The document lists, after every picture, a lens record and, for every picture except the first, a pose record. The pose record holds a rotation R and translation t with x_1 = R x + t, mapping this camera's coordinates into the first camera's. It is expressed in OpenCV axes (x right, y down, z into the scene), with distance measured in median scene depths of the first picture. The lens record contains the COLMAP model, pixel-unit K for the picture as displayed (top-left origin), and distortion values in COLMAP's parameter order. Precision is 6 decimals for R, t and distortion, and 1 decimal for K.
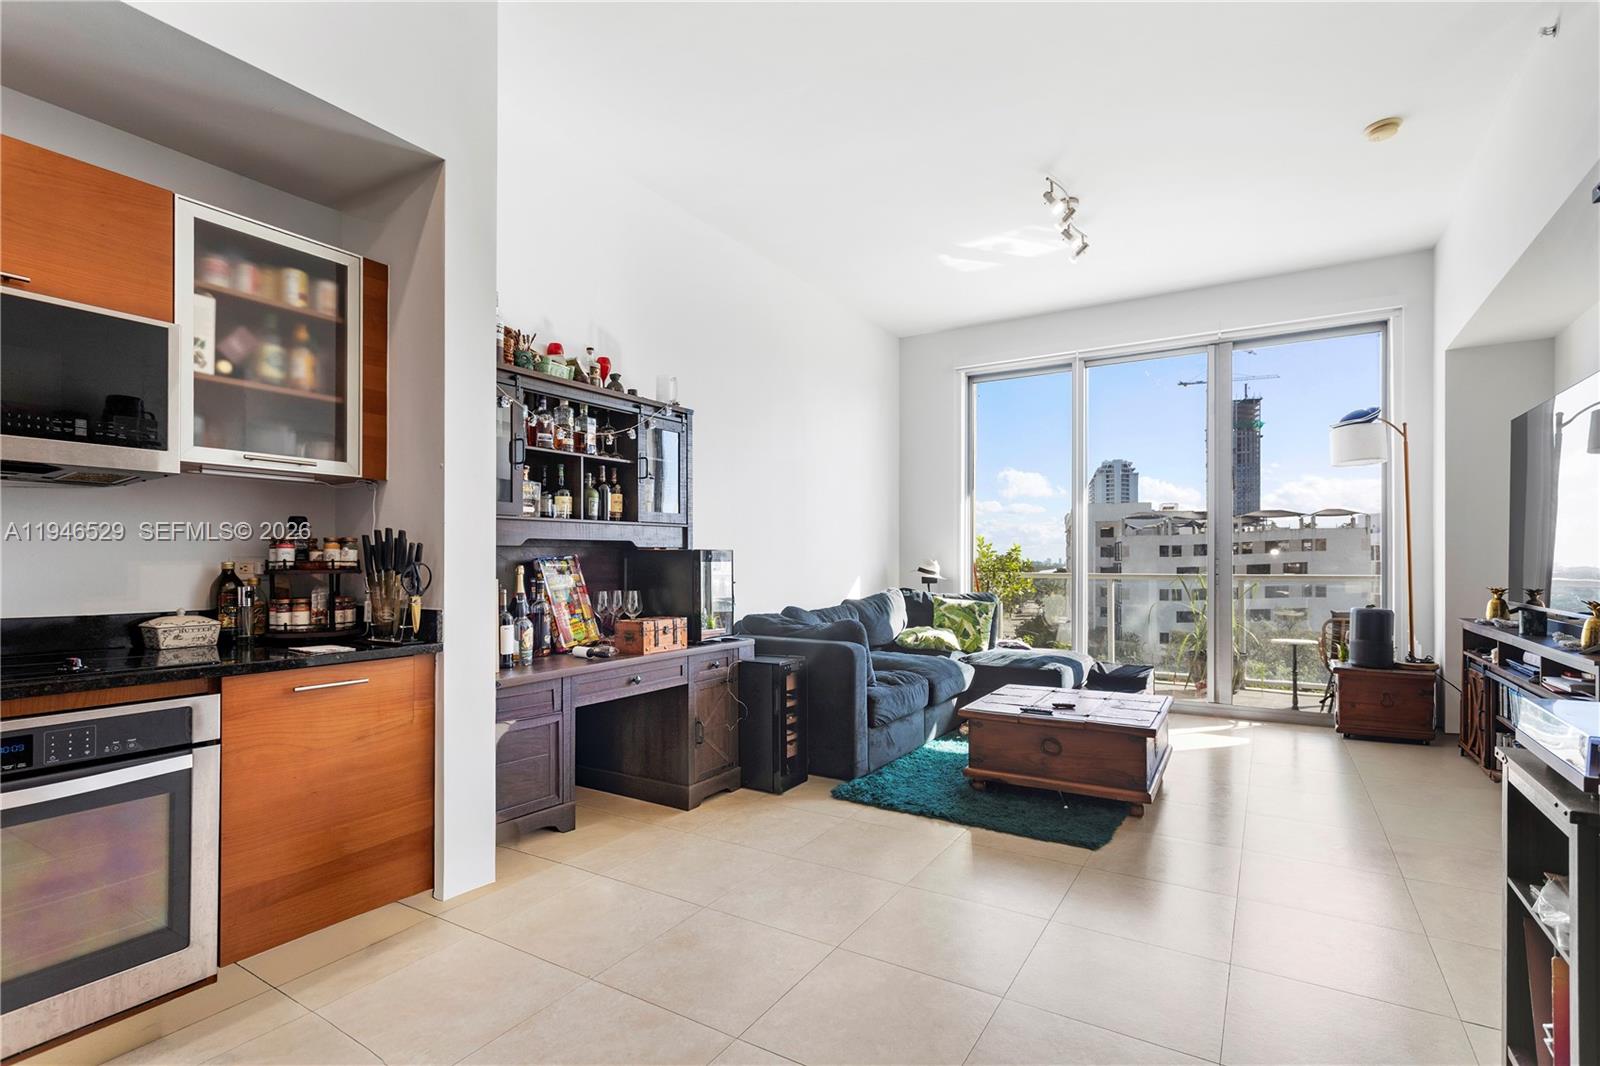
lens RADIAL K [[762.3, 0, 791.0], [0, 762.3, 551.9], [0, 0, 1]] dist [0.001630, 0.001391]
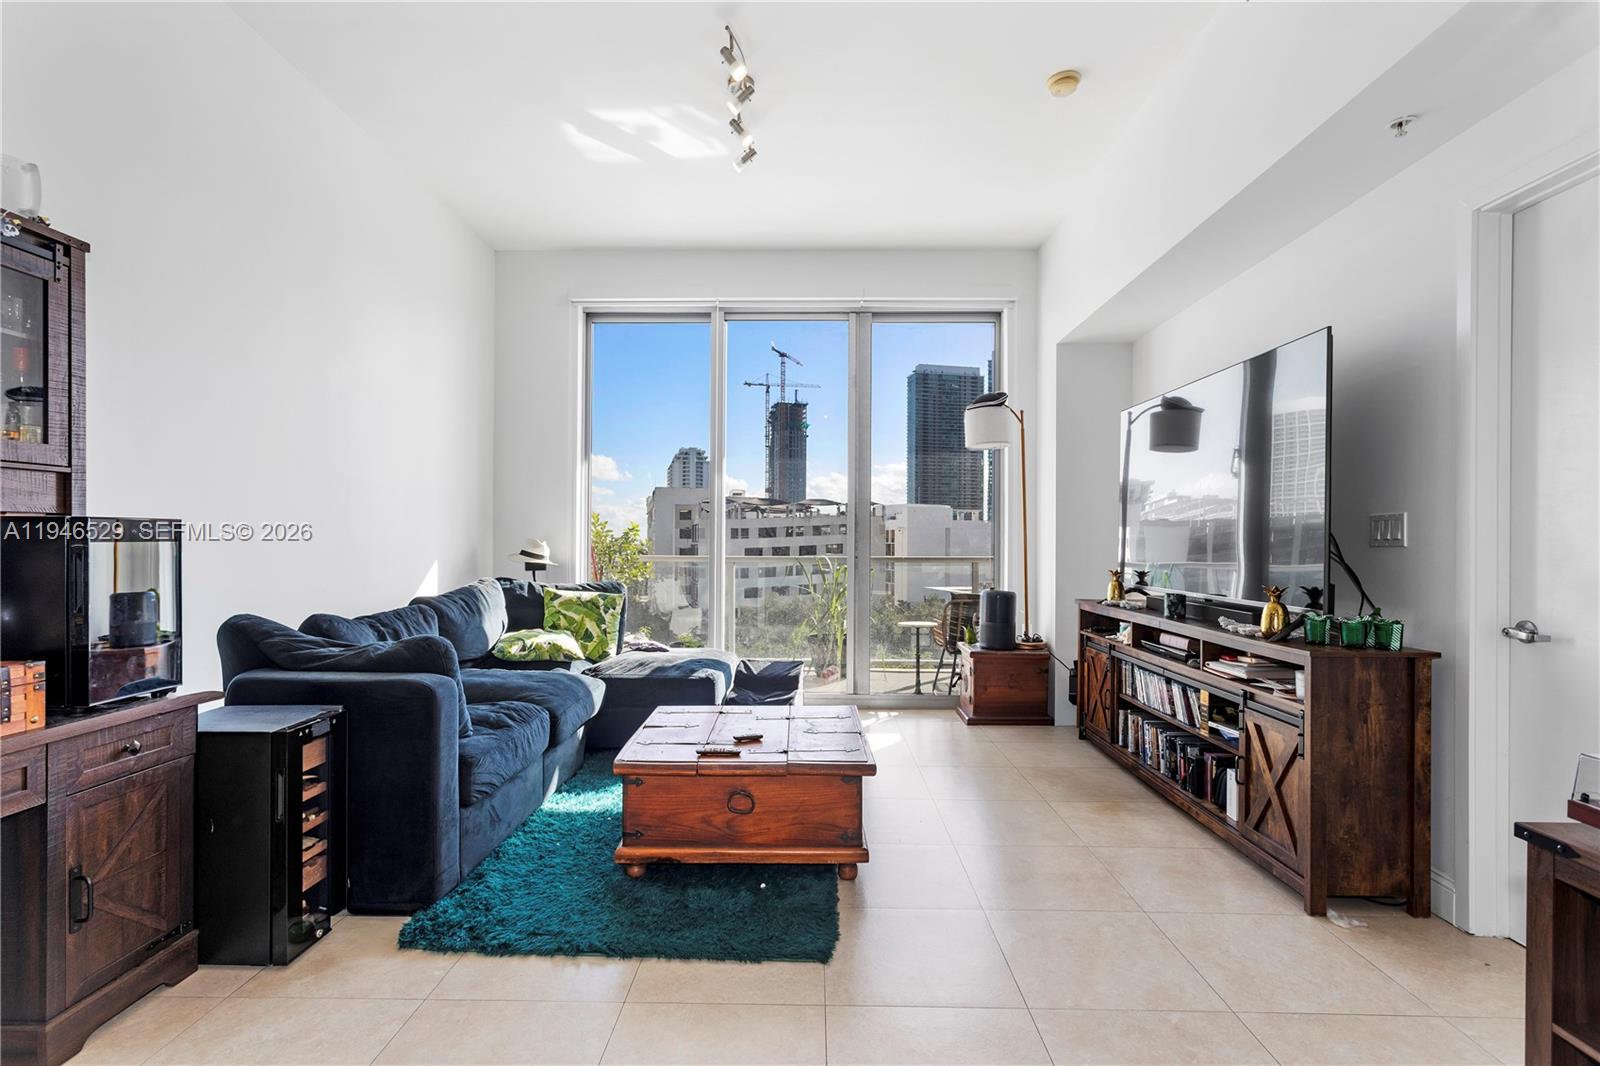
lens RADIAL K [[762.3, 0, 801.9], [0, 762.3, 542.0], [0, 0, 1]] dist [0.001630, 0.001391]
pose [[0.852873, 0.004054, 0.522102, 0.017676], [-0.010429, 0.999903, 0.009273, 0.004482], [-0.522013, -0.013354, 0.852833, 0.443337]]
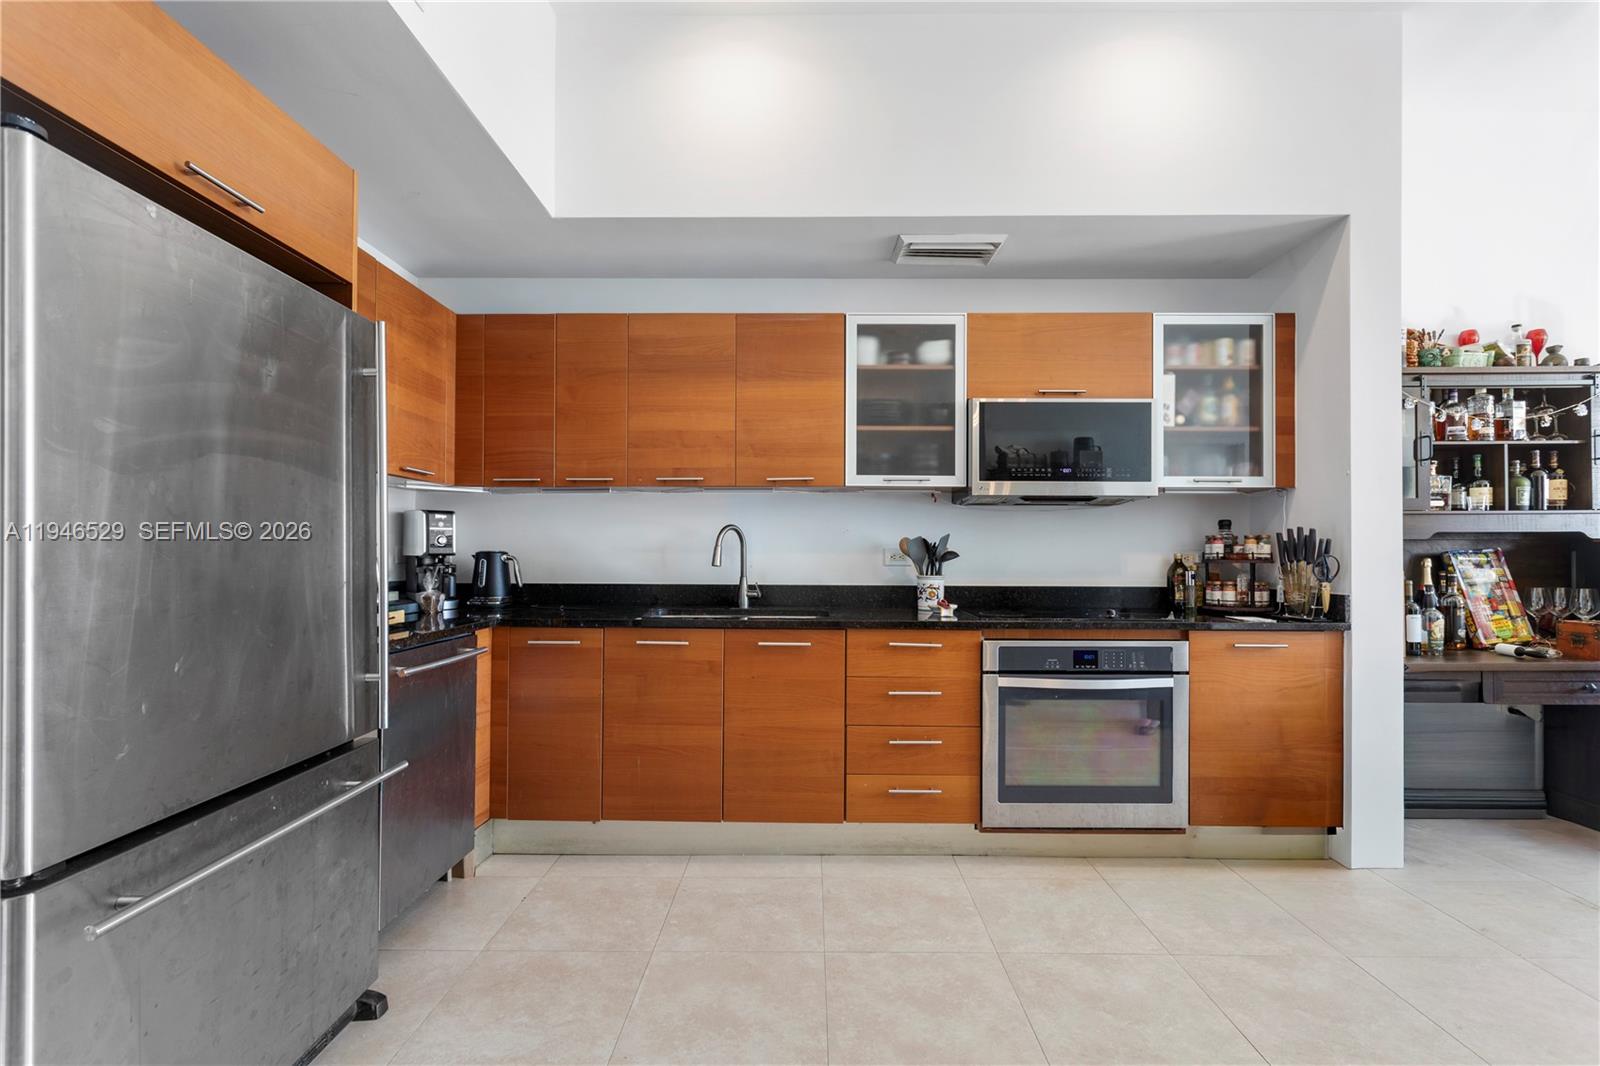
lens RADIAL K [[762.3, 0, 795.2], [0, 762.3, 543.1], [0, 0, 1]] dist [0.001630, 0.001391]
pose [[0.524335, -0.007793, -0.851477, 0.063108], [0.005764, 0.999968, -0.005602, -0.001712], [0.851493, -0.001970, 0.524363, -0.223854]]
